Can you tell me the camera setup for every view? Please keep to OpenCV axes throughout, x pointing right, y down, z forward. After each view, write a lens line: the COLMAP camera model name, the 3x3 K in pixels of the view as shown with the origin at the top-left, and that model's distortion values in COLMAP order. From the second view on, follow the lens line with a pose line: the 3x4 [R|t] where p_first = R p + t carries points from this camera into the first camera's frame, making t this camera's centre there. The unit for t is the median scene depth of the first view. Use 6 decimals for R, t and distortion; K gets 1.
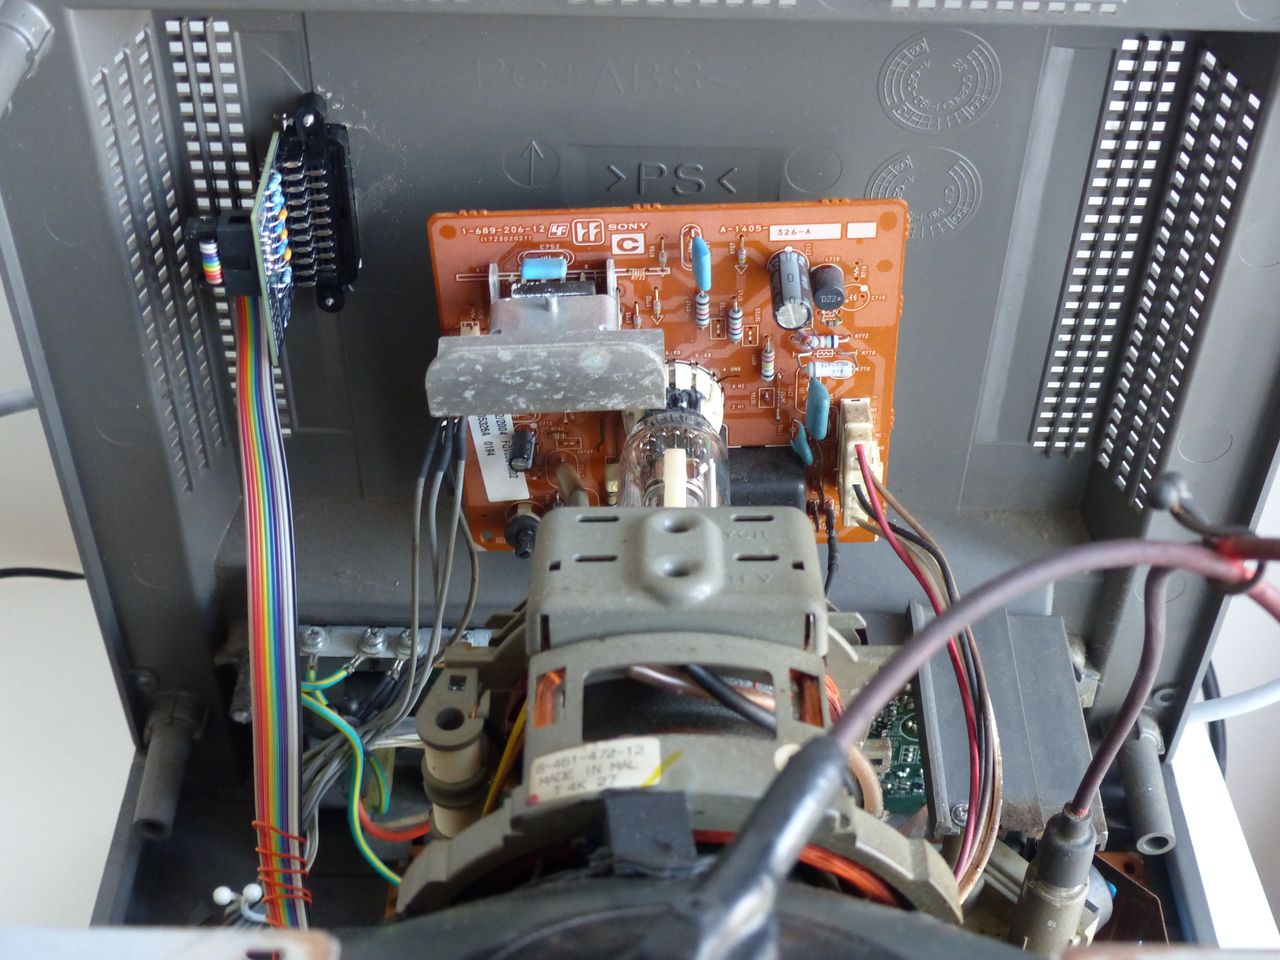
lens RADIAL K [[1829.1, 0, 640.2], [0, 1829.1, 480.0], [0, 0, 1]] dist [-0.030462, 0.000000]
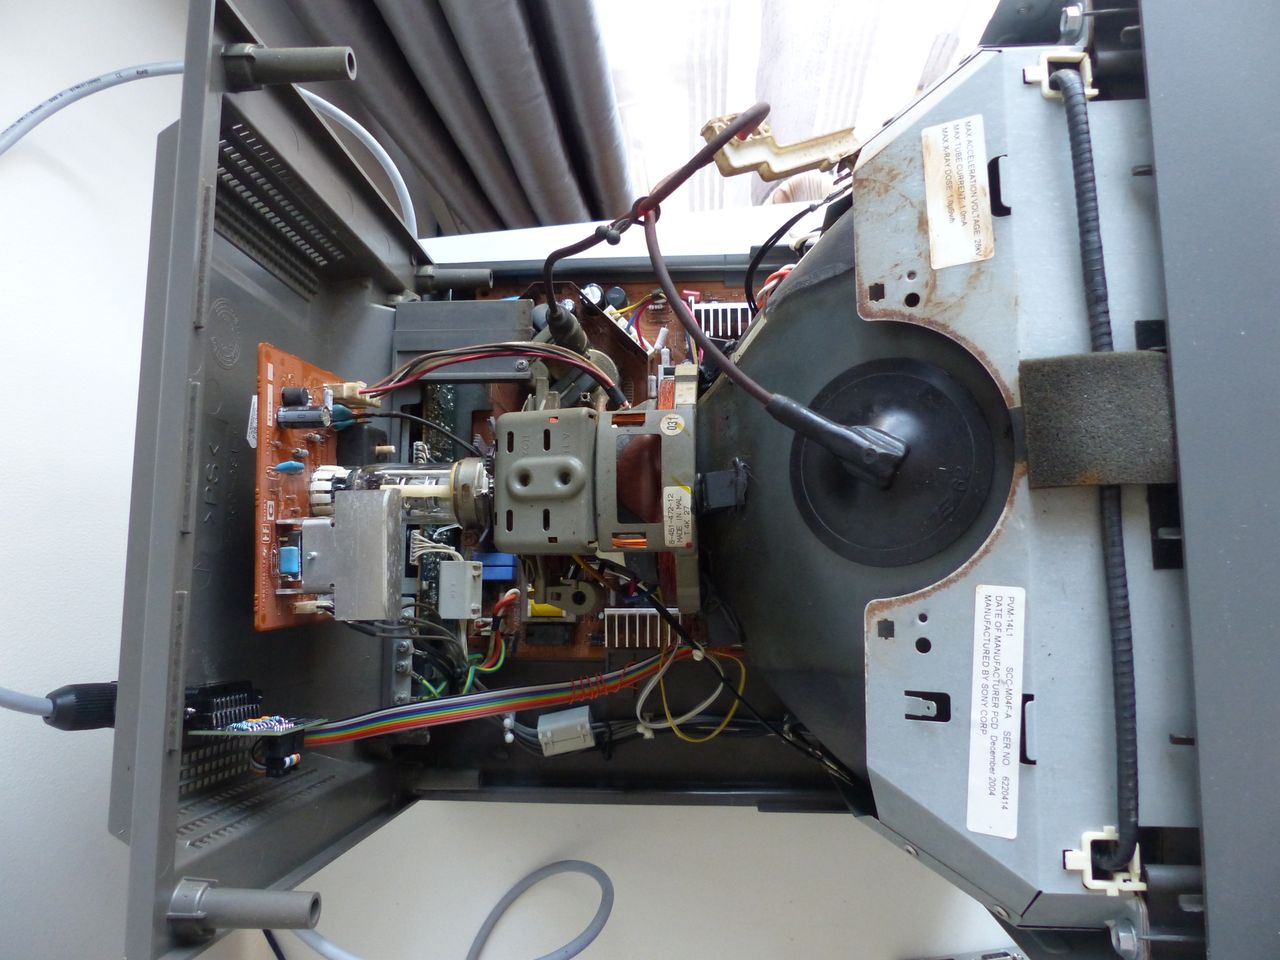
lens RADIAL K [[964.0, 0, 640.7], [0, 964.0, 480.1], [0, 0, 1]] dist [-0.009781, 0.006118]
pose [[-0.007006, -0.994088, 0.108352, -0.076747], [0.739314, 0.067810, 0.669938, -0.470743], [-0.673325, 0.084799, 0.734468, 0.122457]]
